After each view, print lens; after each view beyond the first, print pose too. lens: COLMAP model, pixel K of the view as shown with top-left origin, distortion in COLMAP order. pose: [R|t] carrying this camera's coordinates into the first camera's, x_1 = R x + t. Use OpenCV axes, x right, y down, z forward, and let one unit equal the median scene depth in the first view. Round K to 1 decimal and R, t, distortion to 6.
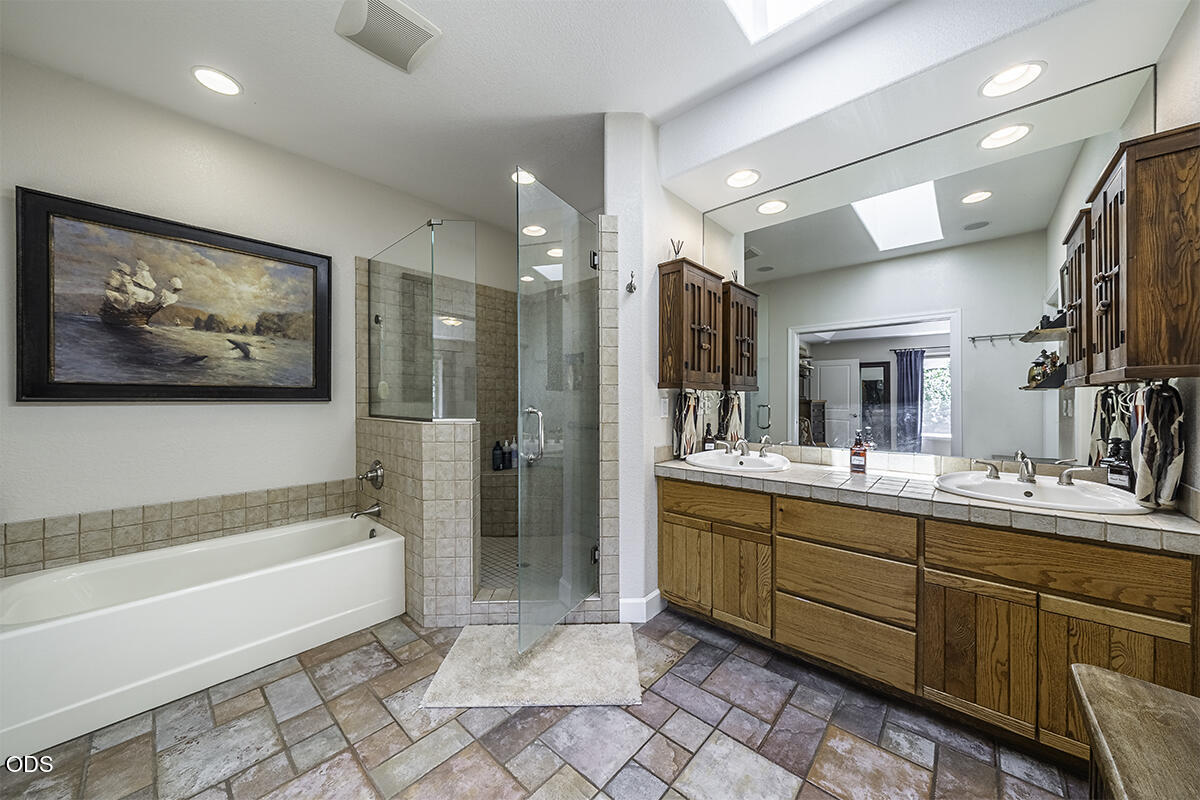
lens RADIAL K [[419.7, 0, 601.1], [0, 419.7, 399.3], [0, 0, 1]] dist [-0.002559, -0.000113]
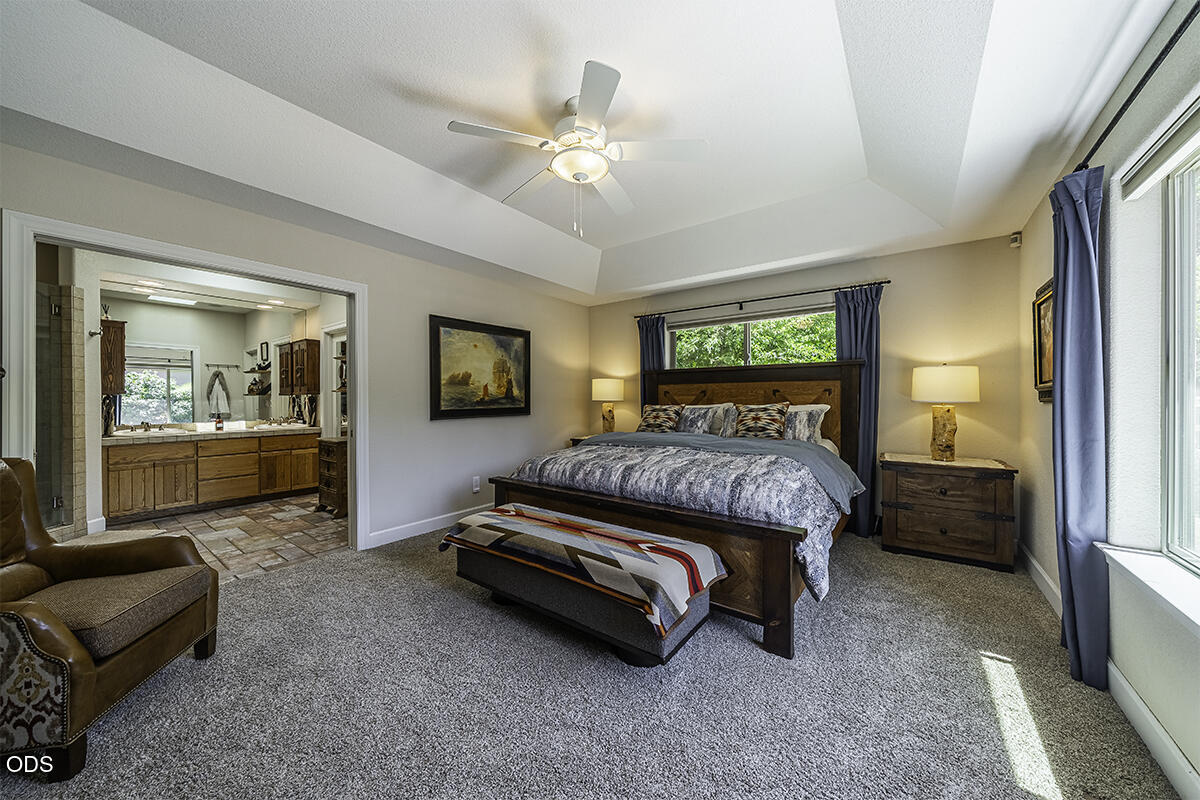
lens RADIAL K [[419.7, 0, 599.6], [0, 419.7, 398.5], [0, 0, 1]] dist [-0.002559, -0.000113]
pose [[-0.072972, -0.002985, 0.997330, -1.848150], [0.006484, 0.999973, 0.003467, -0.000195], [-0.997313, 0.006720, -0.072951, -0.947540]]
